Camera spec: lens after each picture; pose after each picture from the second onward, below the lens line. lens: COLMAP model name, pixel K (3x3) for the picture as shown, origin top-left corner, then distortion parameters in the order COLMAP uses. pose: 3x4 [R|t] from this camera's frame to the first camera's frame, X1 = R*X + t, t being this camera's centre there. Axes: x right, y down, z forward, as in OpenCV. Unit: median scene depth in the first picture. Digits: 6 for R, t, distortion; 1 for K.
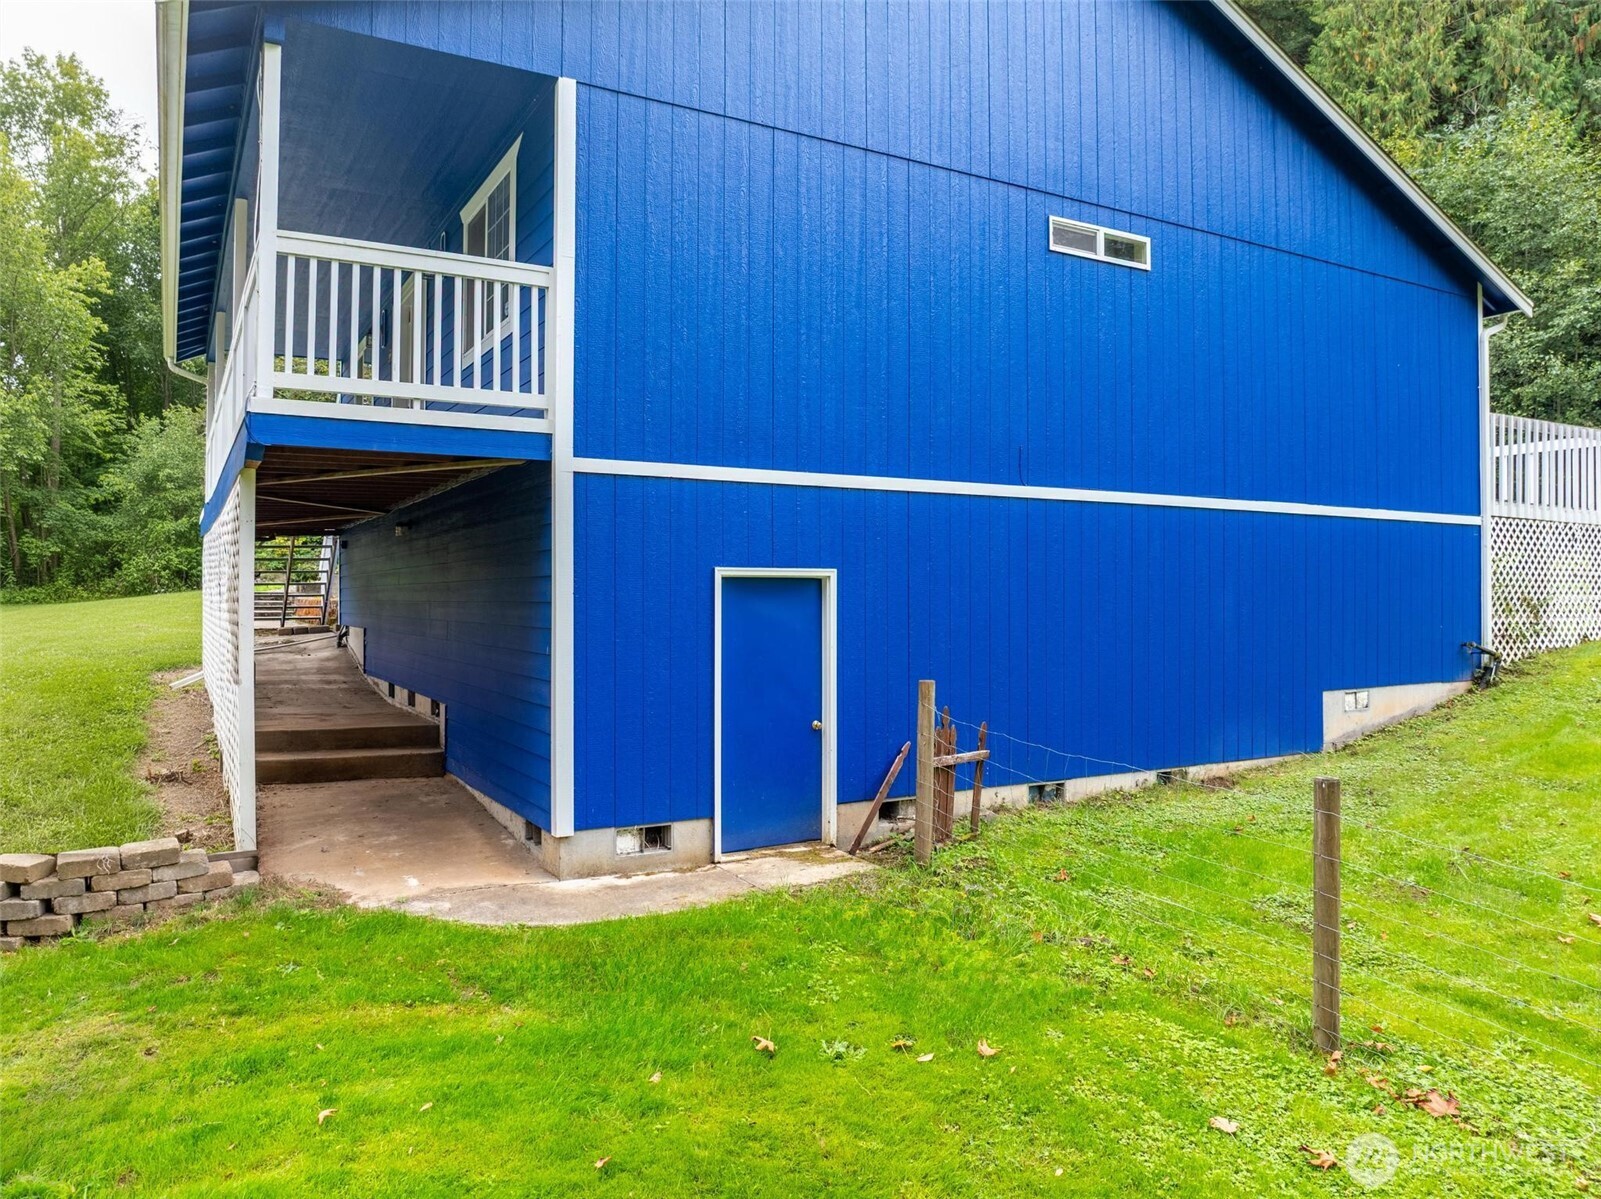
lens RADIAL K [[1128.3, 0, 791.5], [0, 1128.3, 597.8], [0, 0, 1]] dist [-0.035042, -0.002428]
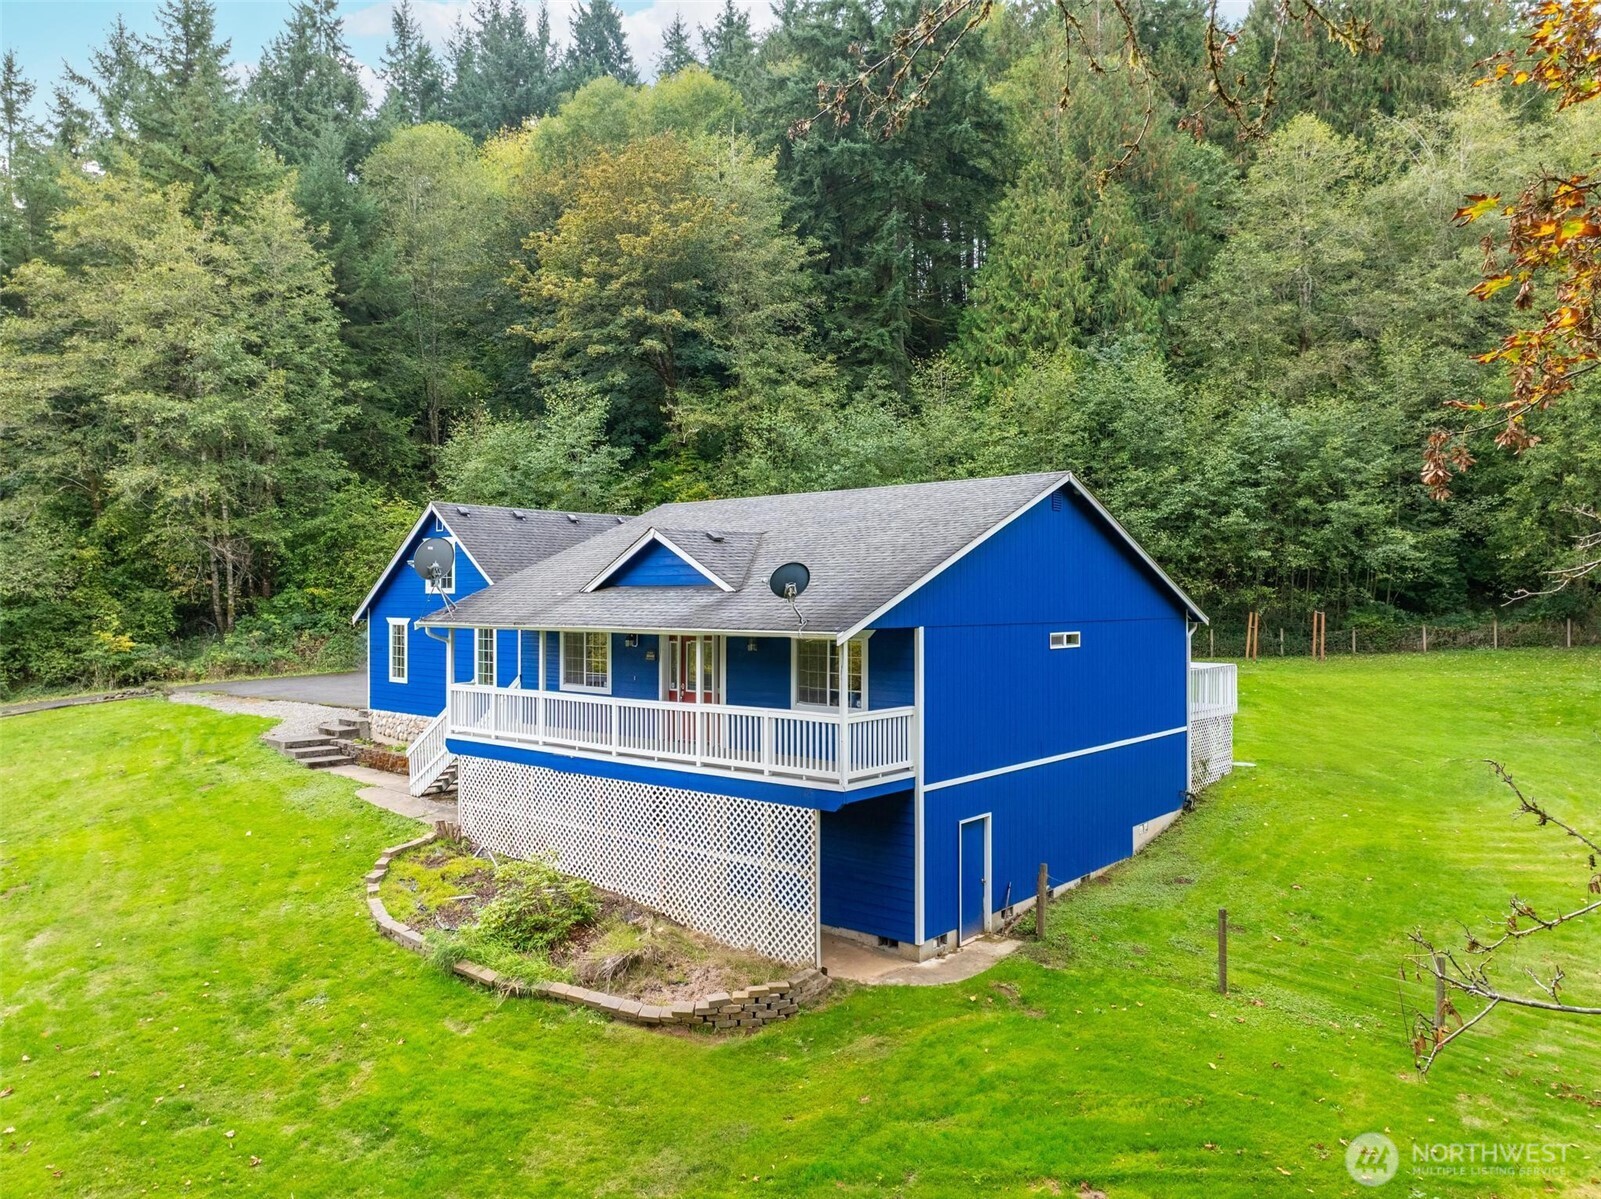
lens RADIAL K [[1128.3, 0, 805.0], [0, 1128.3, 597.8], [0, 0, 1]] dist [-0.035042, -0.002428]
pose [[0.938841, -0.001011, 0.344349, -1.103819], [0.001412, 0.999999, -0.000914, -0.460044], [-0.344348, 0.001344, 0.938841, -1.018835]]
